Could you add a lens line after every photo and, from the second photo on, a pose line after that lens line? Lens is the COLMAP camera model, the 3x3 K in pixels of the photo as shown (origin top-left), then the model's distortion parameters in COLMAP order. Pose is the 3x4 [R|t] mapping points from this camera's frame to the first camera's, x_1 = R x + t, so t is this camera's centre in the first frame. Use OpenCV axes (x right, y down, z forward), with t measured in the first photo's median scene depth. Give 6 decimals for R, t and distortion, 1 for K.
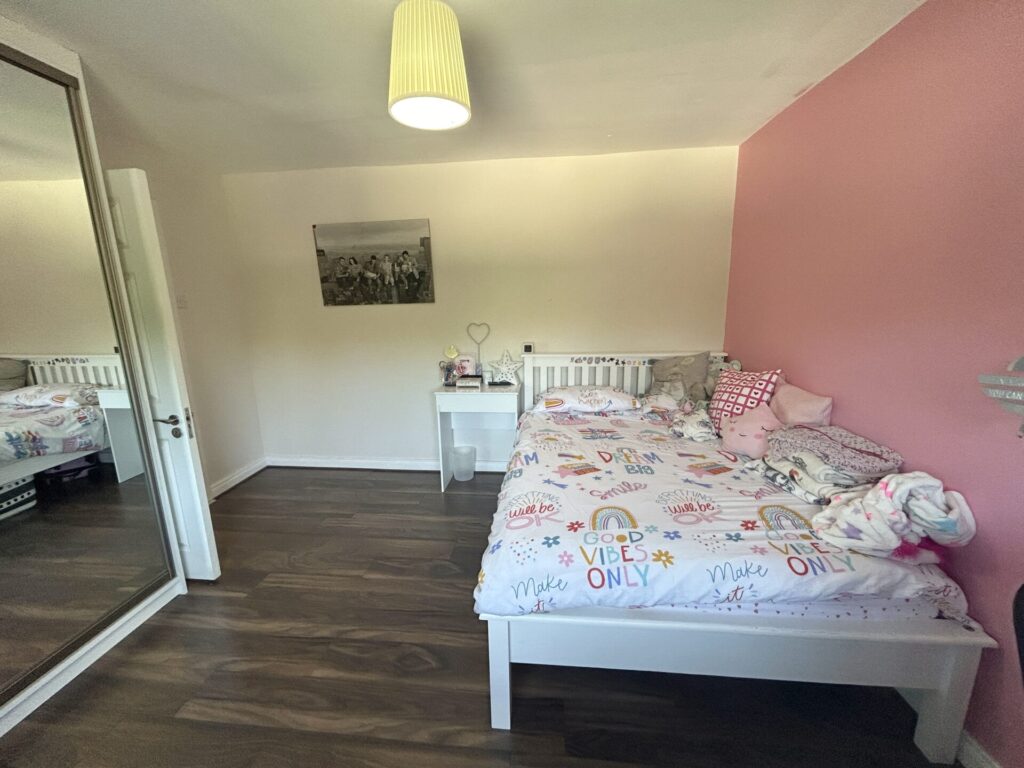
lens RADIAL K [[411.8, 0, 512.0], [0, 411.8, 384.0], [0, 0, 1]] dist [0.000419, 0.000190]
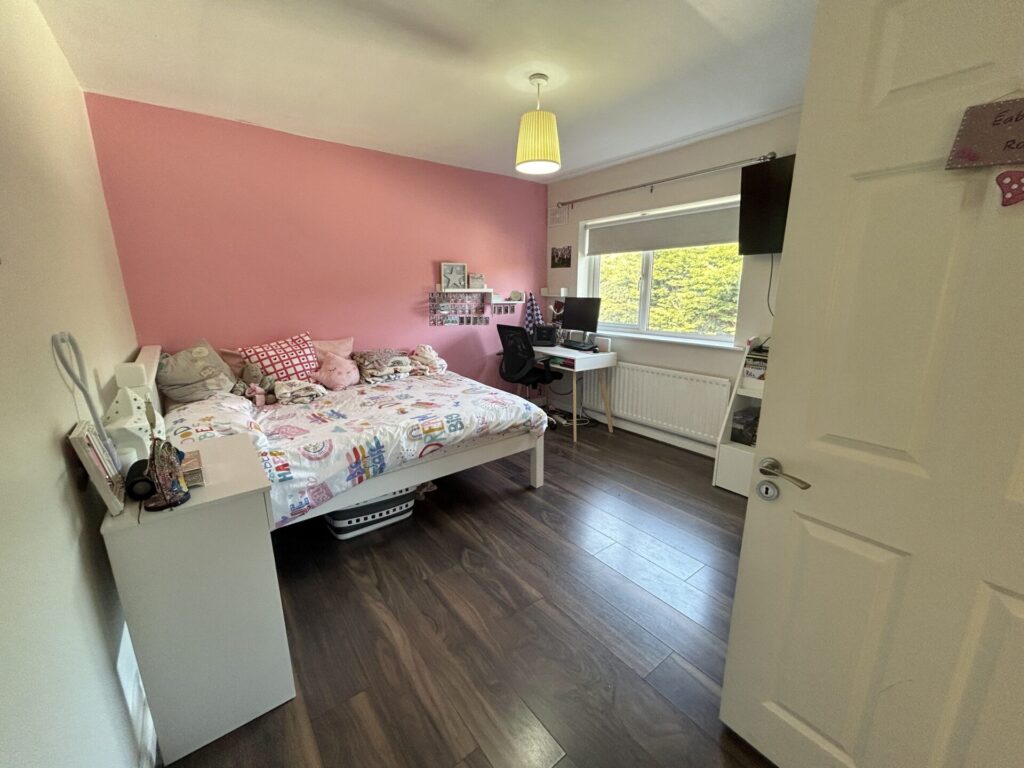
lens RADIAL K [[411.8, 0, 512.0], [0, 411.8, 384.0], [0, 0, 1]] dist [0.000419, 0.000190]
pose [[-0.687159, -0.147556, 0.711364, -0.963778], [0.162079, 0.923344, 0.348090, -0.273437], [-0.708197, 0.354491, -0.610569, 1.570326]]
